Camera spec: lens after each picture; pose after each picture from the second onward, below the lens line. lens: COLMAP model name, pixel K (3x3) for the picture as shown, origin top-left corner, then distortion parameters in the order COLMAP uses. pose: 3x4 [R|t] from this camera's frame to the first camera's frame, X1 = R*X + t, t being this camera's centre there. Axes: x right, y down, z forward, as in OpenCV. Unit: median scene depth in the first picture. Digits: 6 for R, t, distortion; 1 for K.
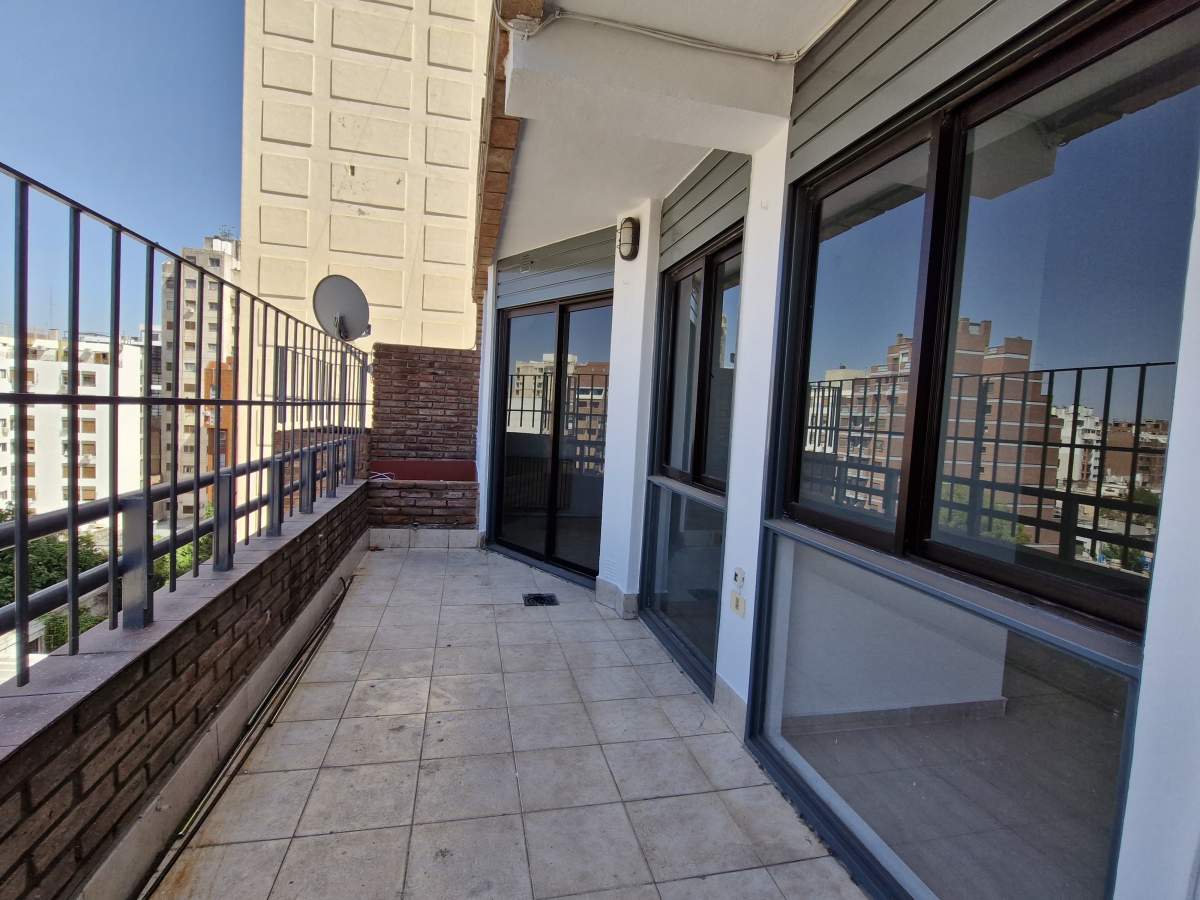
lens RADIAL K [[575.7, 0, 600.0], [0, 575.7, 450.0], [0, 0, 1]] dist [0.004082, -0.006245]
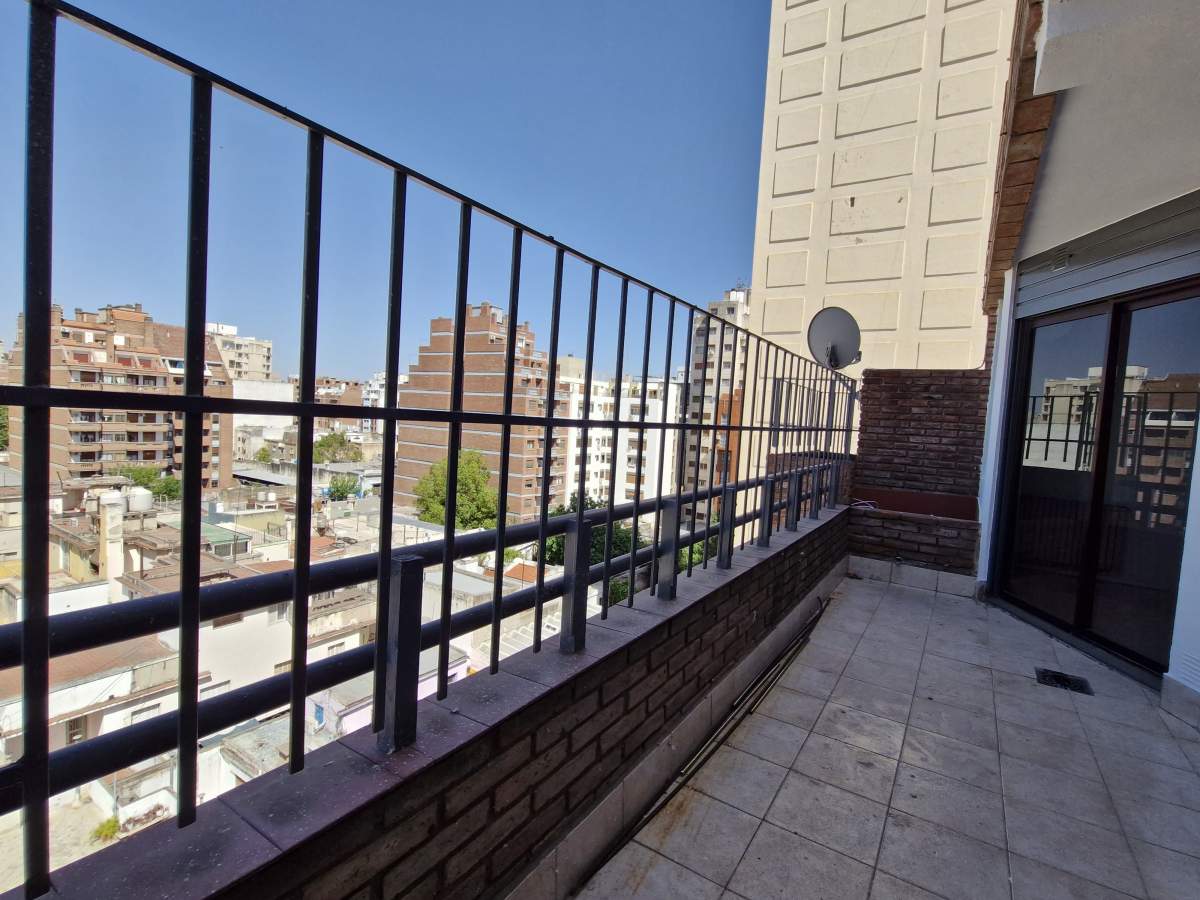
lens RADIAL K [[575.7, 0, 600.0], [0, 575.7, 450.0], [0, 0, 1]] dist [0.004082, -0.006245]
pose [[0.698127, 0.031808, -0.715267, 0.010155], [-0.064335, 0.997758, -0.018423, 0.001785], [0.713078, 0.058878, 0.698608, -0.023061]]
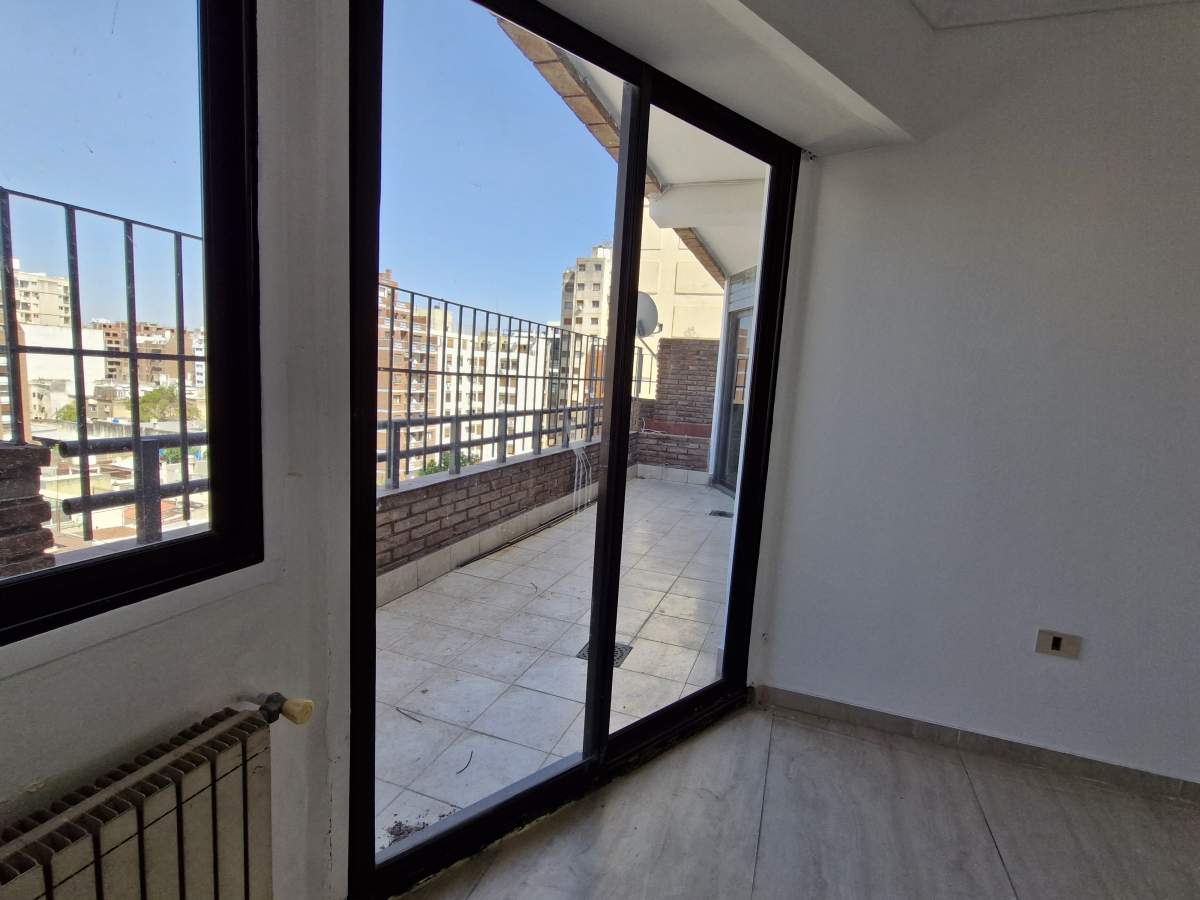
lens RADIAL K [[575.7, 0, 600.0], [0, 575.7, 450.0], [0, 0, 1]] dist [0.004082, -0.006245]
pose [[0.837524, 0.069115, -0.542012, 0.587091], [-0.051766, 0.997543, 0.047213, 0.059360], [0.543943, -0.011484, 0.839043, -0.565423]]
